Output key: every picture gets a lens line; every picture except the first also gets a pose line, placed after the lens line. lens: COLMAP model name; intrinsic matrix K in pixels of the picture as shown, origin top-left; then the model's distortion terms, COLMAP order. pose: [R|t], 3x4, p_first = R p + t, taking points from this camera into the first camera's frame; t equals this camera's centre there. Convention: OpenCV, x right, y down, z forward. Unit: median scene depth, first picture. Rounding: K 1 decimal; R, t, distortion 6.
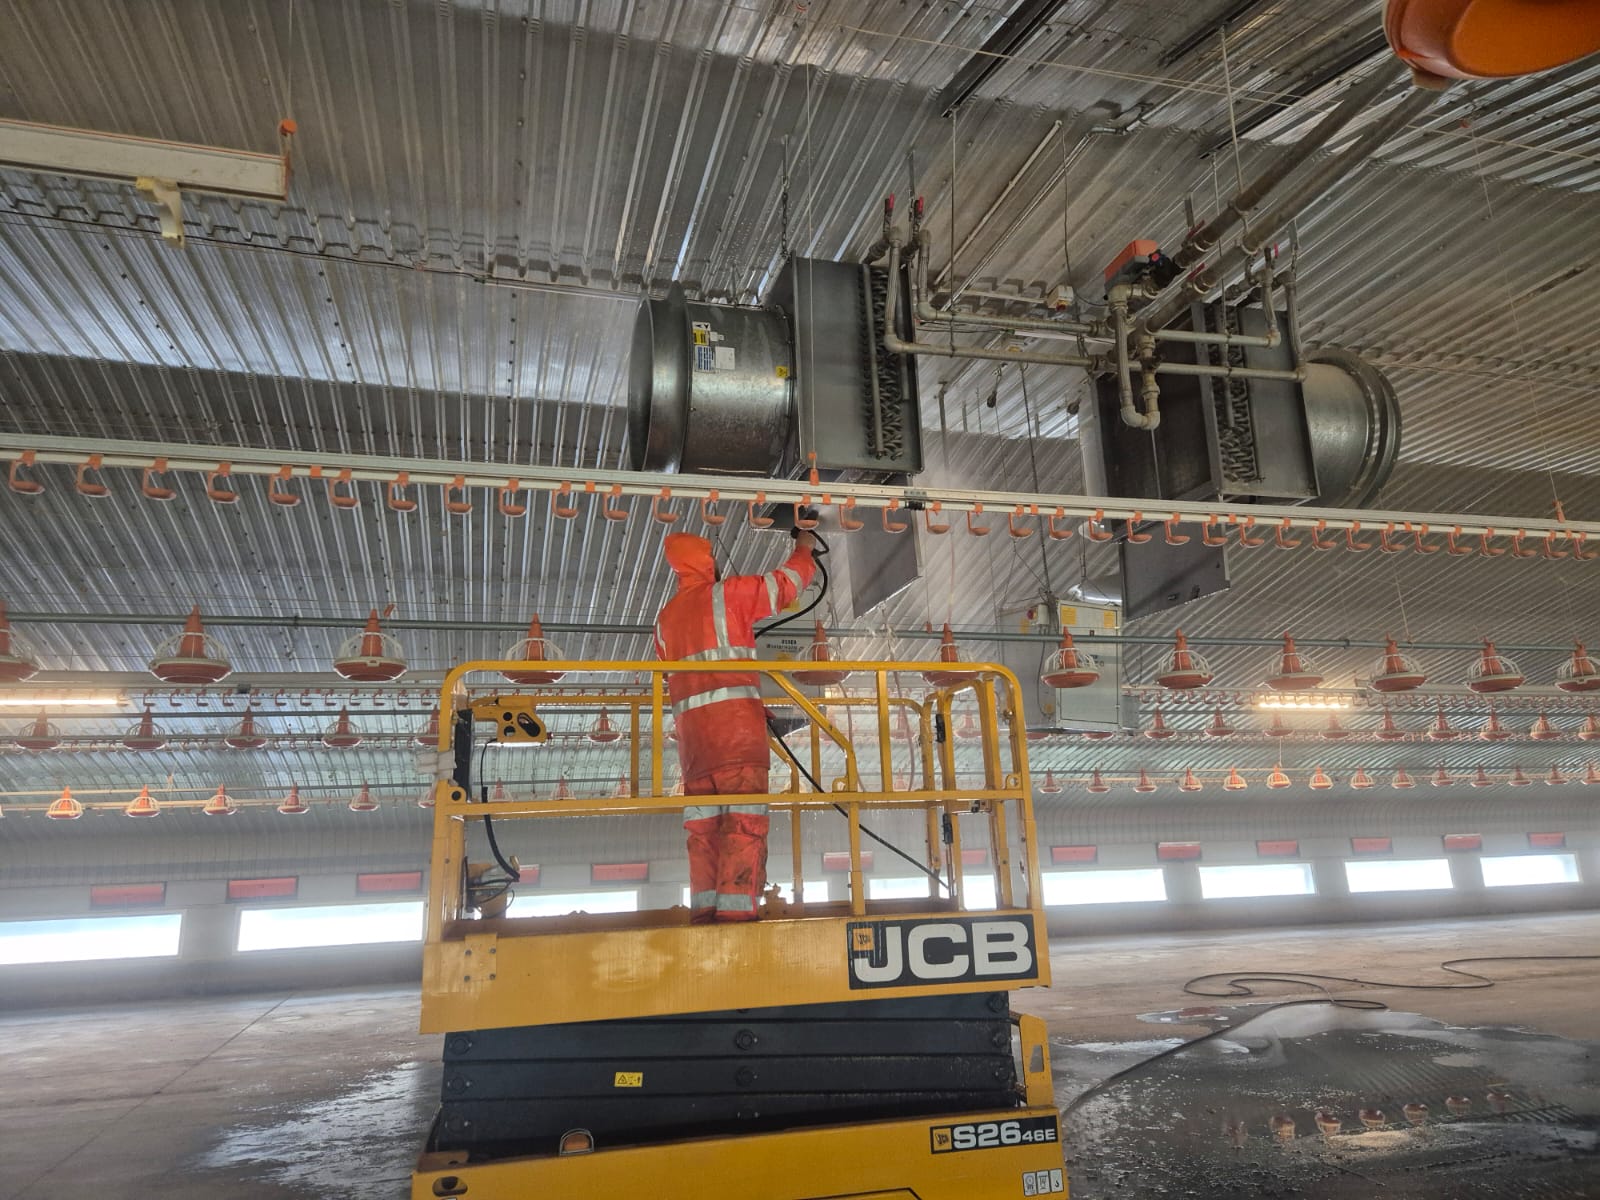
lens RADIAL K [[1101.7, 0, 800.0], [0, 1101.7, 600.0], [0, 0, 1]] dist [0.000121, 0.000401]
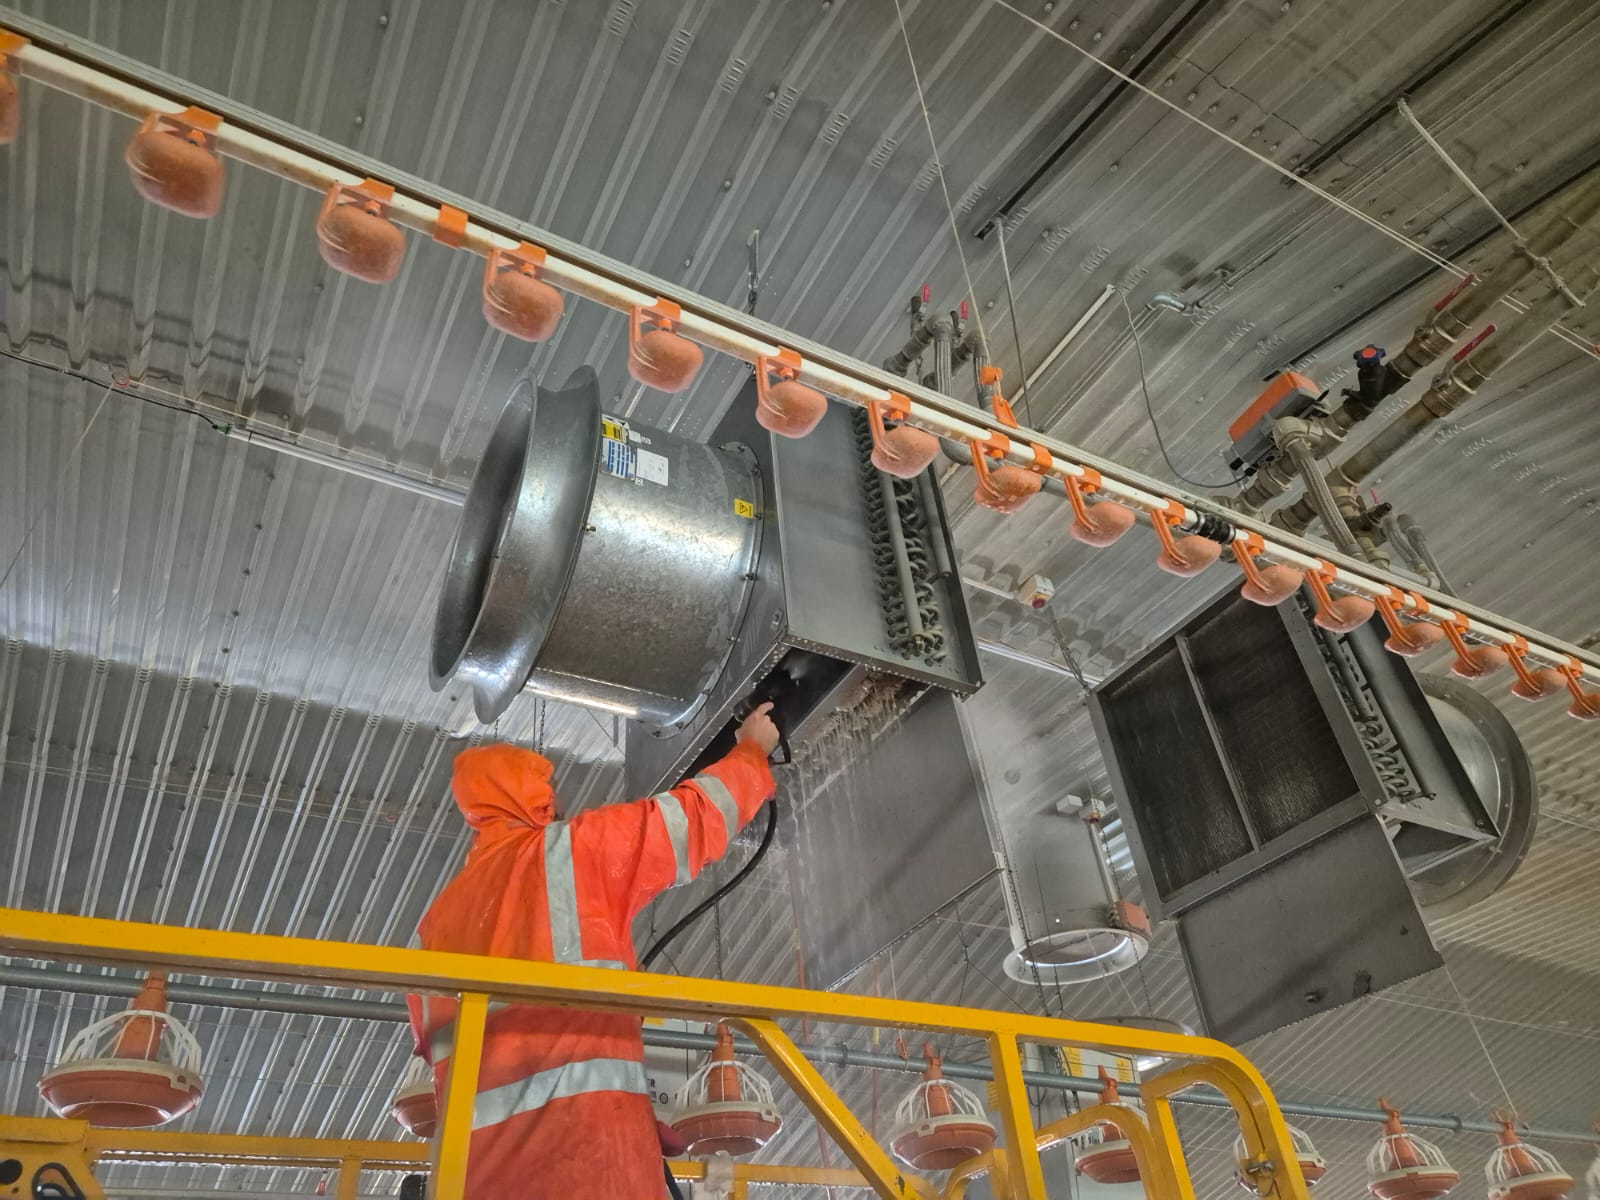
lens RADIAL K [[1092.1, 0, 794.3], [0, 1092.1, 570.8], [0, 0, 1]] dist [0.036422, -0.002901]
pose [[0.973634, 0.124354, 0.191242, -0.088174], [-0.020041, 0.881738, -0.471313, 0.087939], [-0.227234, 0.455053, 0.860982, 0.458548]]
